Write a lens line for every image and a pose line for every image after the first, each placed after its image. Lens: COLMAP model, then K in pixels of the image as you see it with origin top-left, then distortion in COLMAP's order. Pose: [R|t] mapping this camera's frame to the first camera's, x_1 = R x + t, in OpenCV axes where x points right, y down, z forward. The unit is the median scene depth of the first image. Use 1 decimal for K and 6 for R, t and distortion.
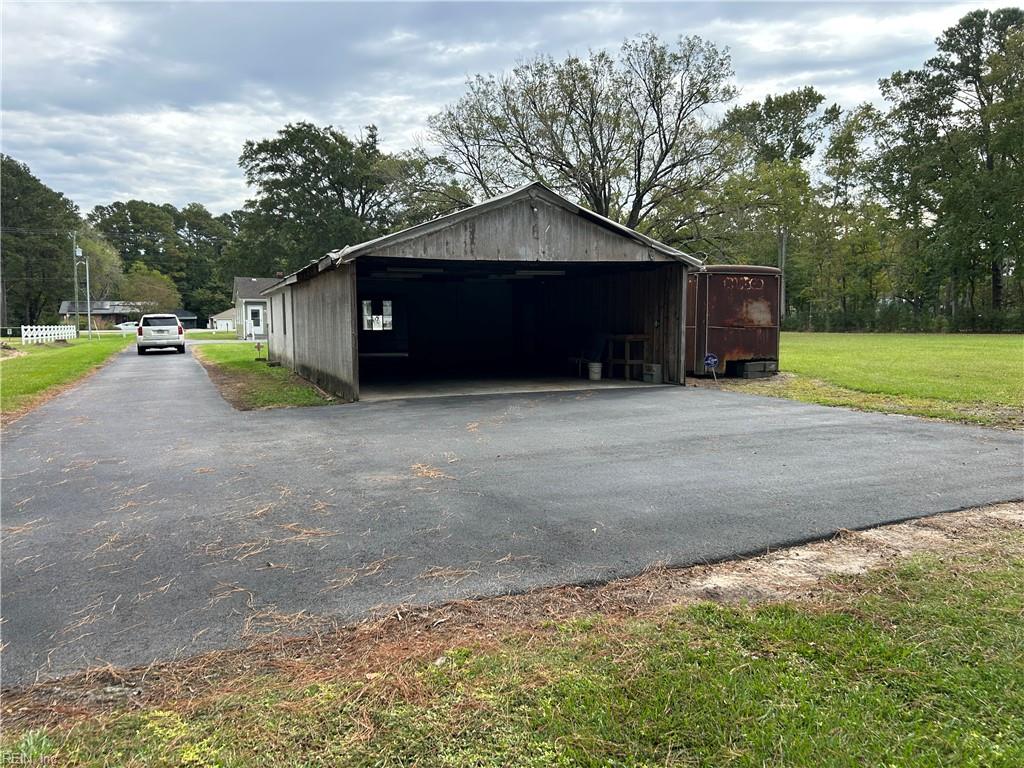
lens RADIAL K [[799.4, 0, 512.0], [0, 799.4, 384.0], [0, 0, 1]] dist [0.057832, -0.077152]
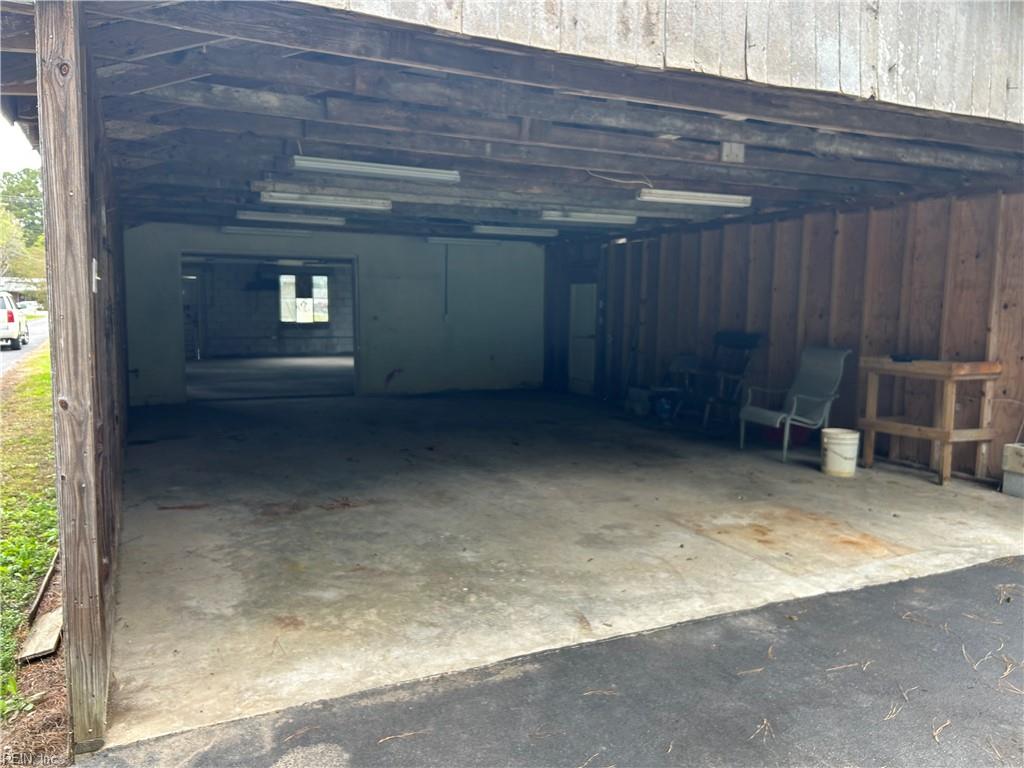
lens RADIAL K [[799.4, 0, 512.0], [0, 799.4, 384.0], [0, 0, 1]] dist [0.057832, -0.077152]
pose [[0.997414, 0.008317, 0.071382, -0.085865], [-0.009640, 0.999788, 0.018200, -0.056425], [-0.071215, -0.018841, 0.997283, 0.636700]]
